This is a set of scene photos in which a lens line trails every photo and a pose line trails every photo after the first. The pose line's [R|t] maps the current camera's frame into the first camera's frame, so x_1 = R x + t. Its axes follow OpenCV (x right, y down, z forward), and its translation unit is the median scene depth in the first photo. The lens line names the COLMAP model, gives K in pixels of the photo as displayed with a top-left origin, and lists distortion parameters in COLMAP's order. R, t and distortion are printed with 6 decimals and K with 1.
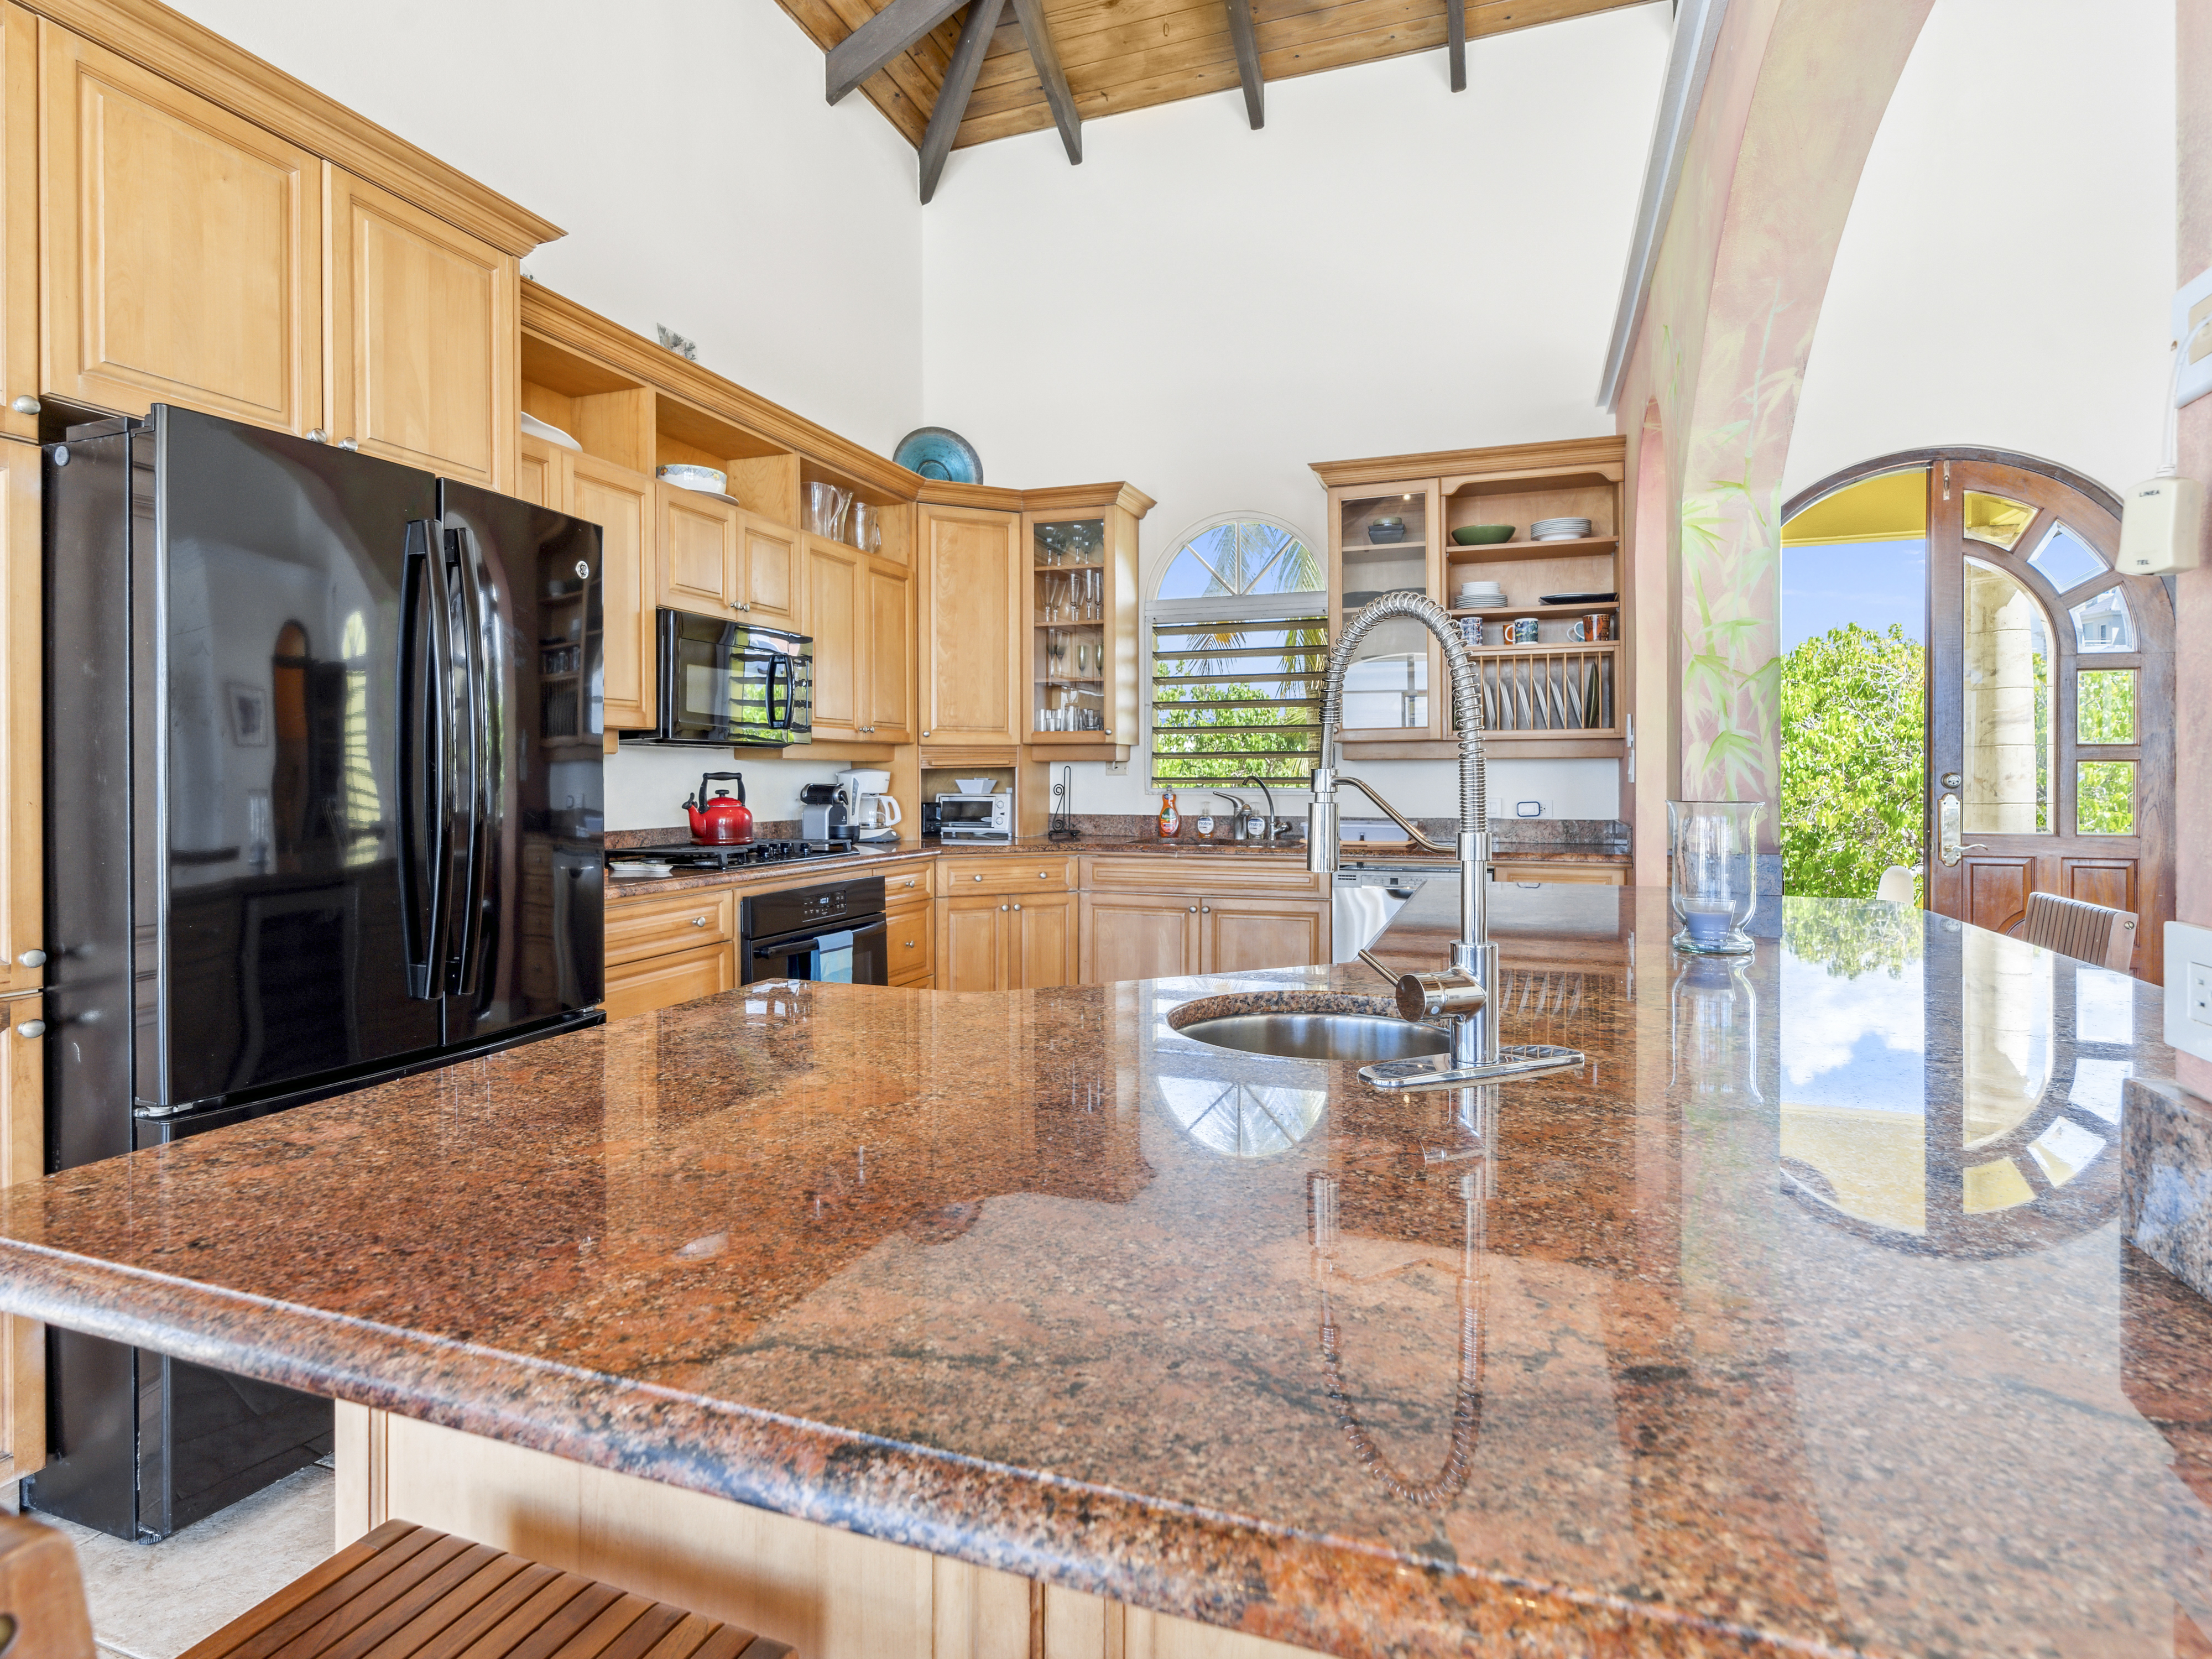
lens RADIAL K [[1156.1, 0, 1105.4], [0, 1156.1, 767.4], [0, 0, 1]] dist [-0.003885, 0.002539]
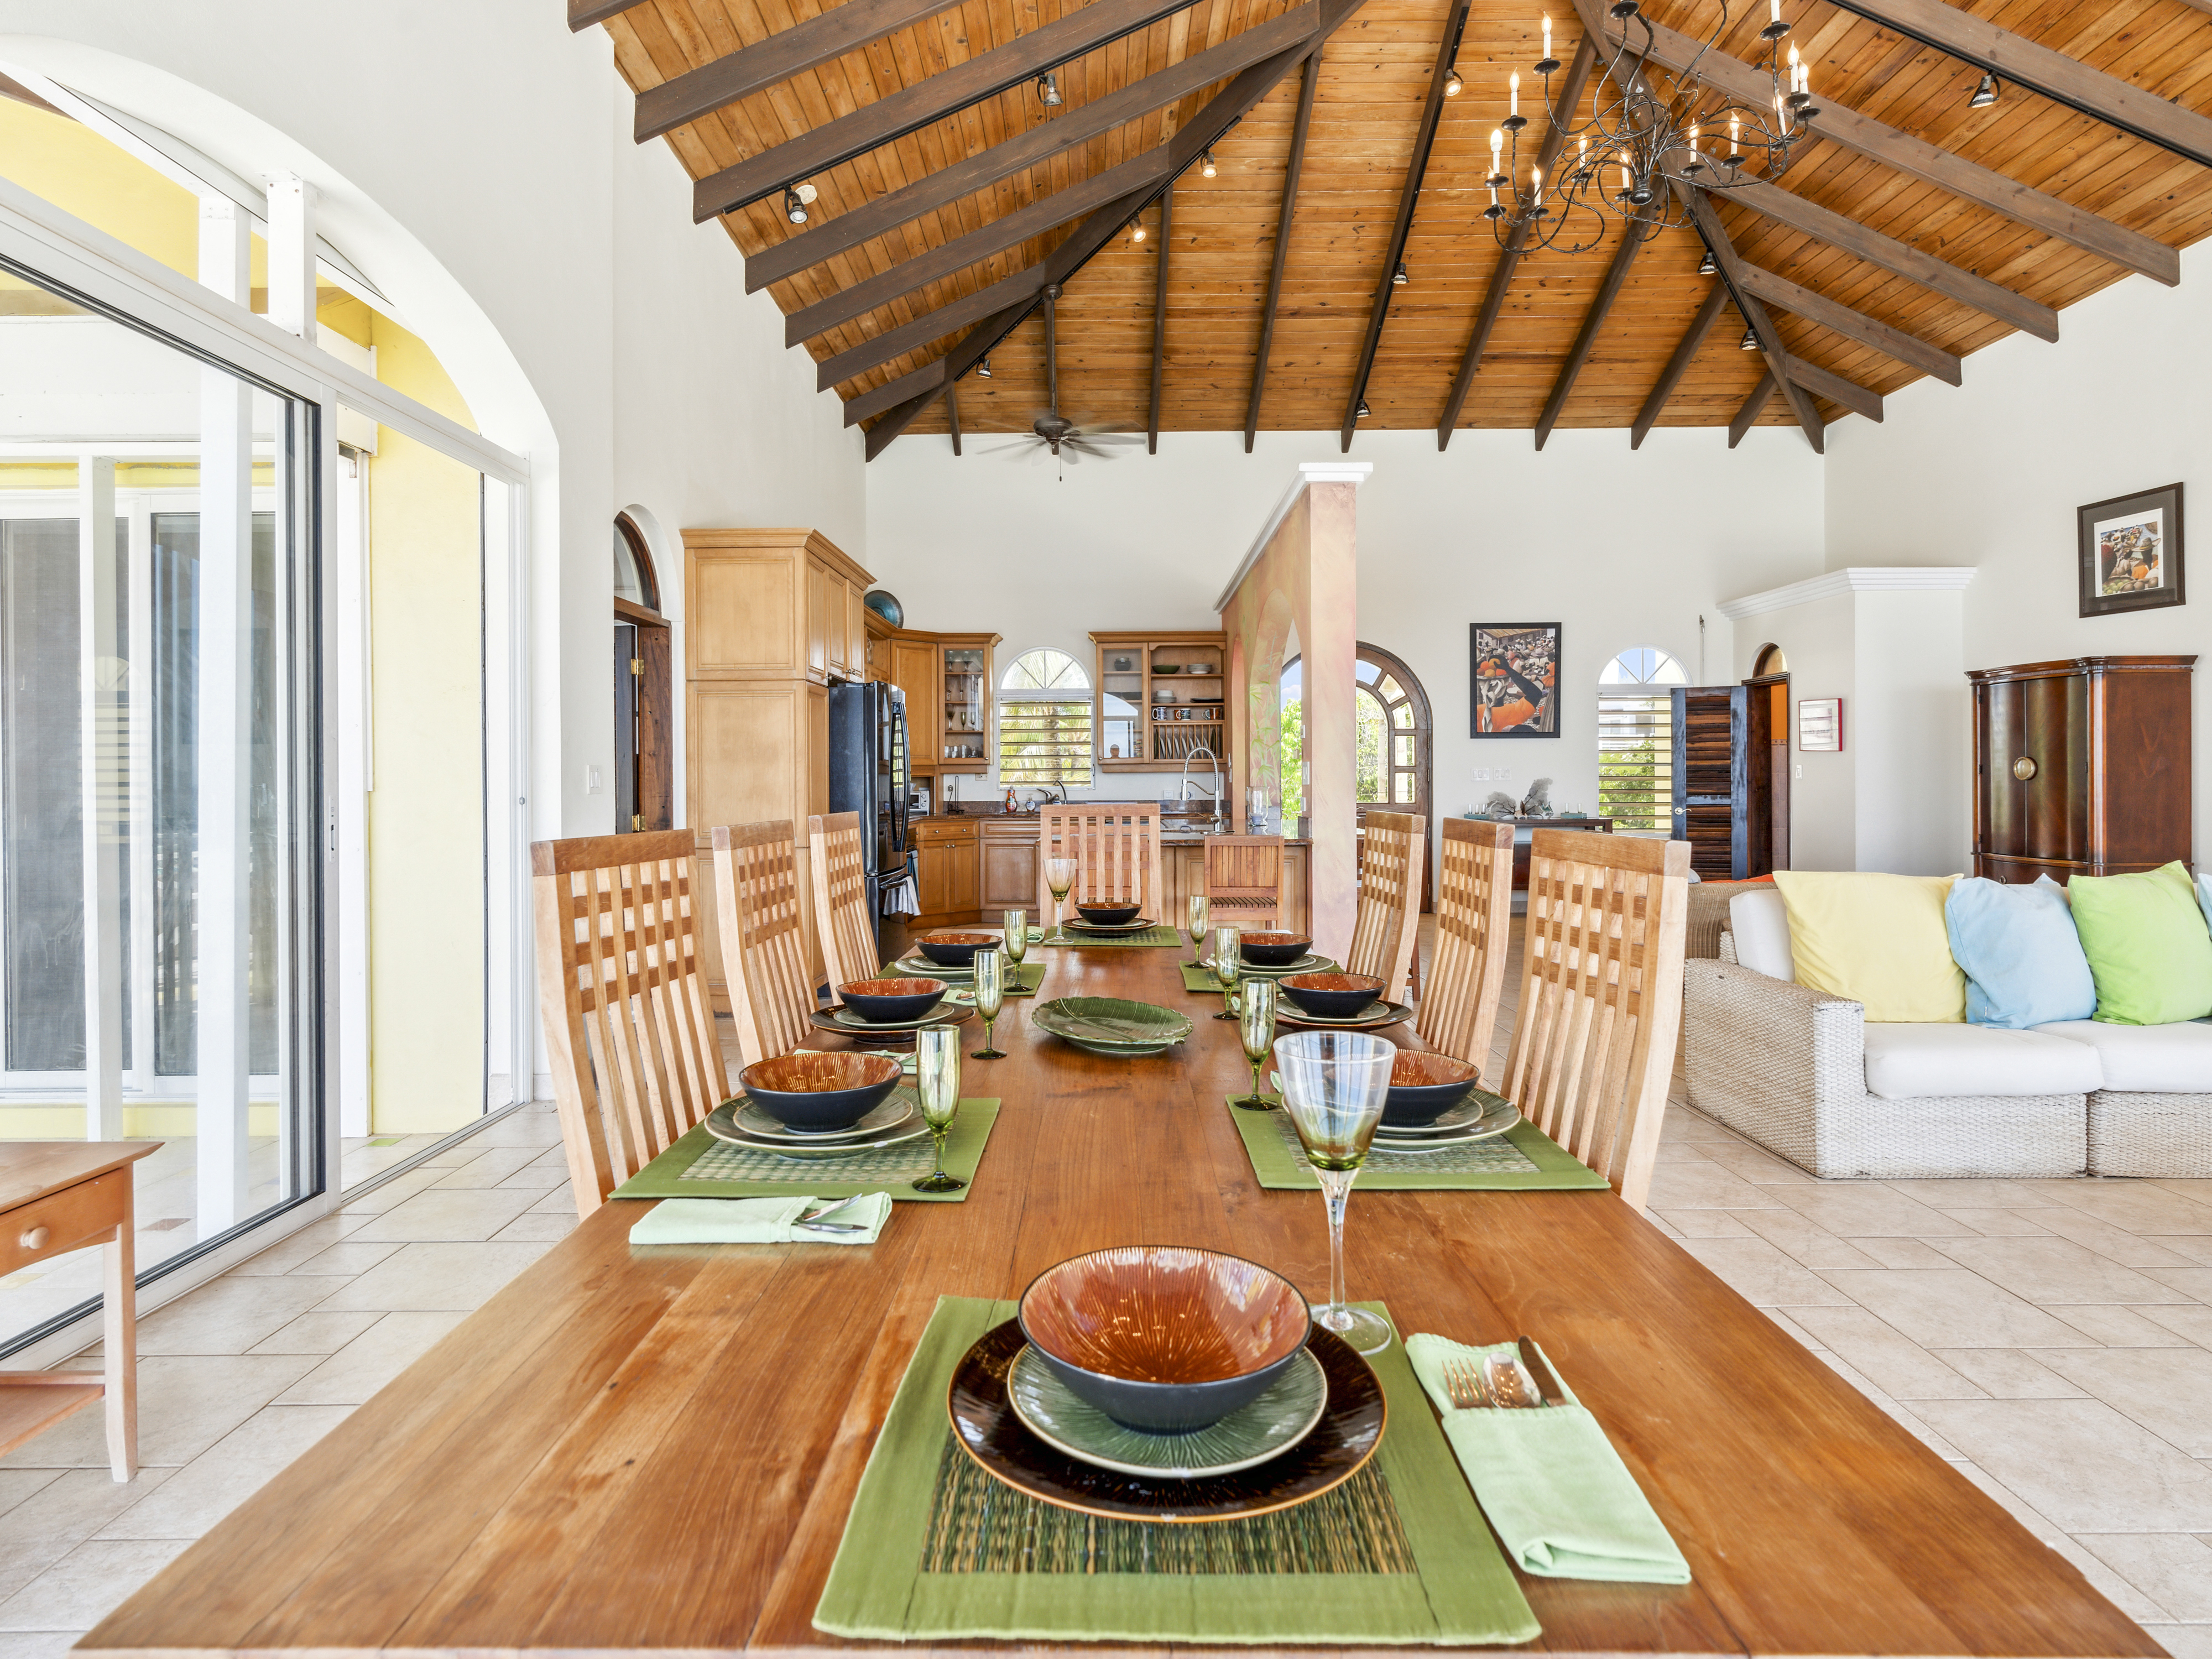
lens RADIAL K [[1150.2, 0, 1110.0], [0, 1150.2, 779.1], [0, 0, 1]] dist [-0.002648, 0.002444]
pose [[0.940878, -0.004469, 0.338717, -0.506708], [0.002294, 0.999974, 0.006821, -0.009325], [-0.338739, -0.005641, 0.940864, -1.000237]]
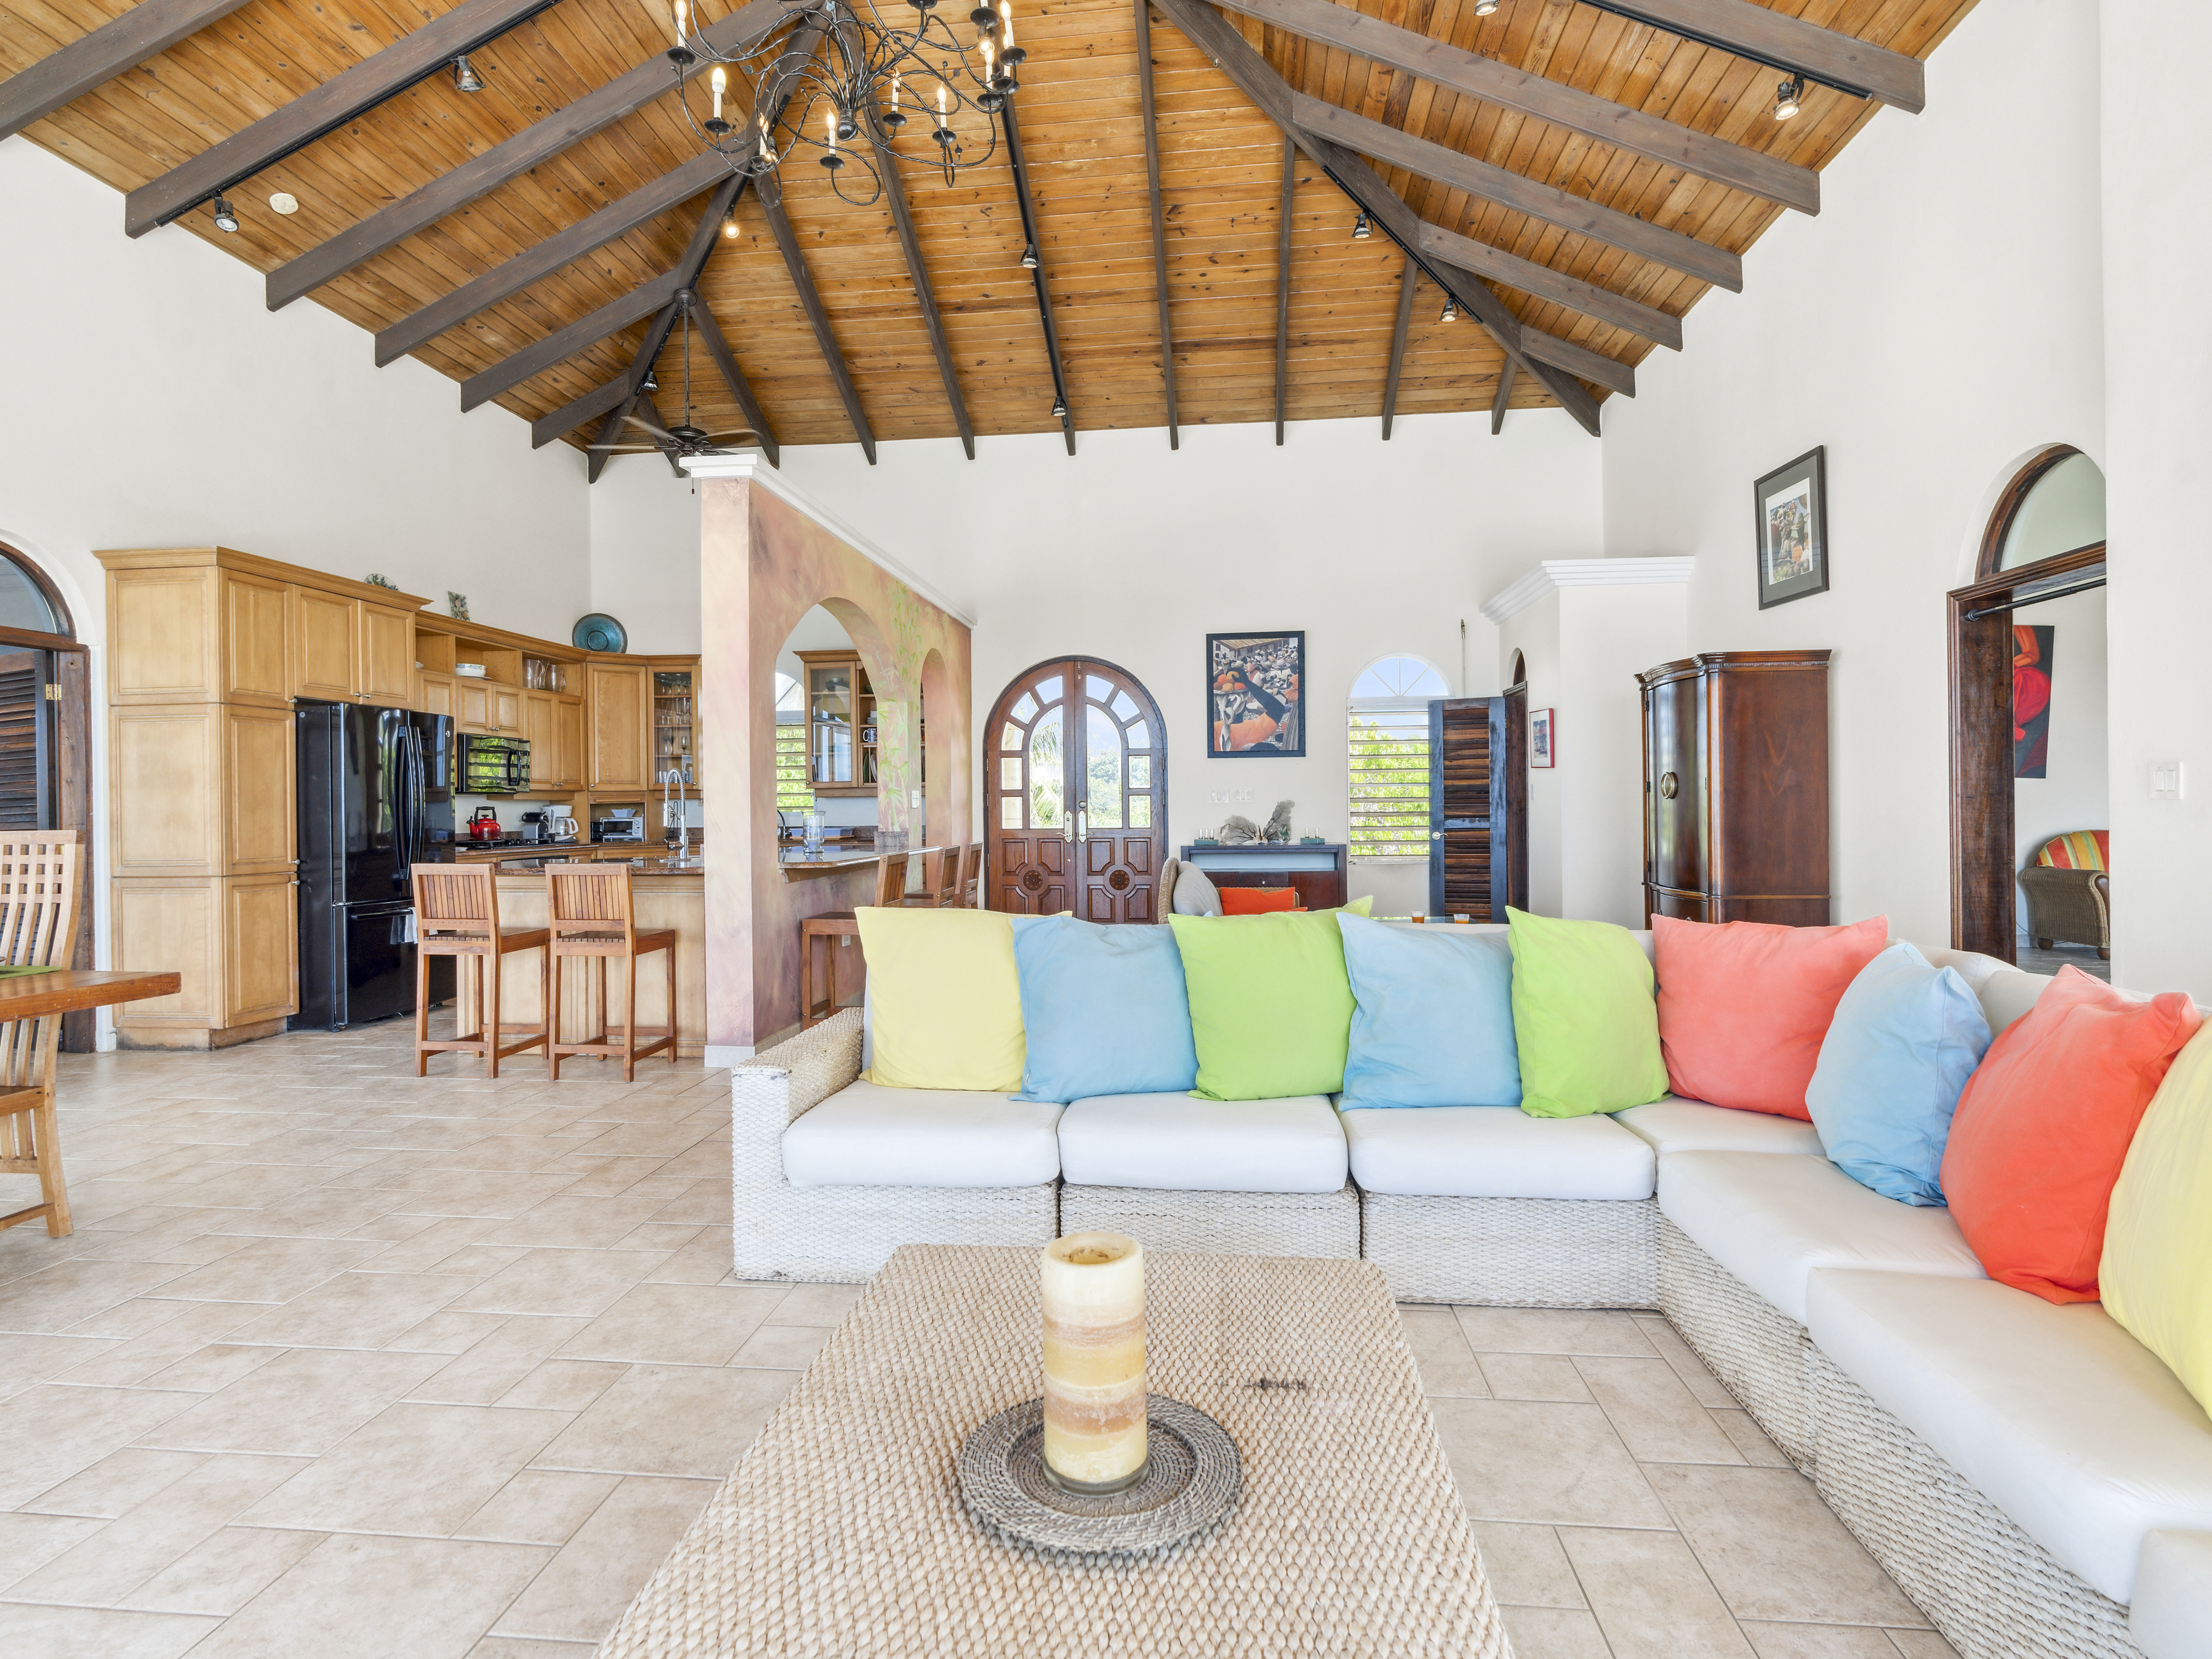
lens RADIAL K [[1147.6, 0, 1101.7], [0, 1147.6, 805.6], [0, 0, 1]] dist [-0.004735, 0.001618]
pose [[0.971617, -0.010063, 0.236346, 0.227140], [0.008665, 0.999938, 0.006952, -0.001919], [-0.236401, -0.004706, 0.971644, -1.099894]]
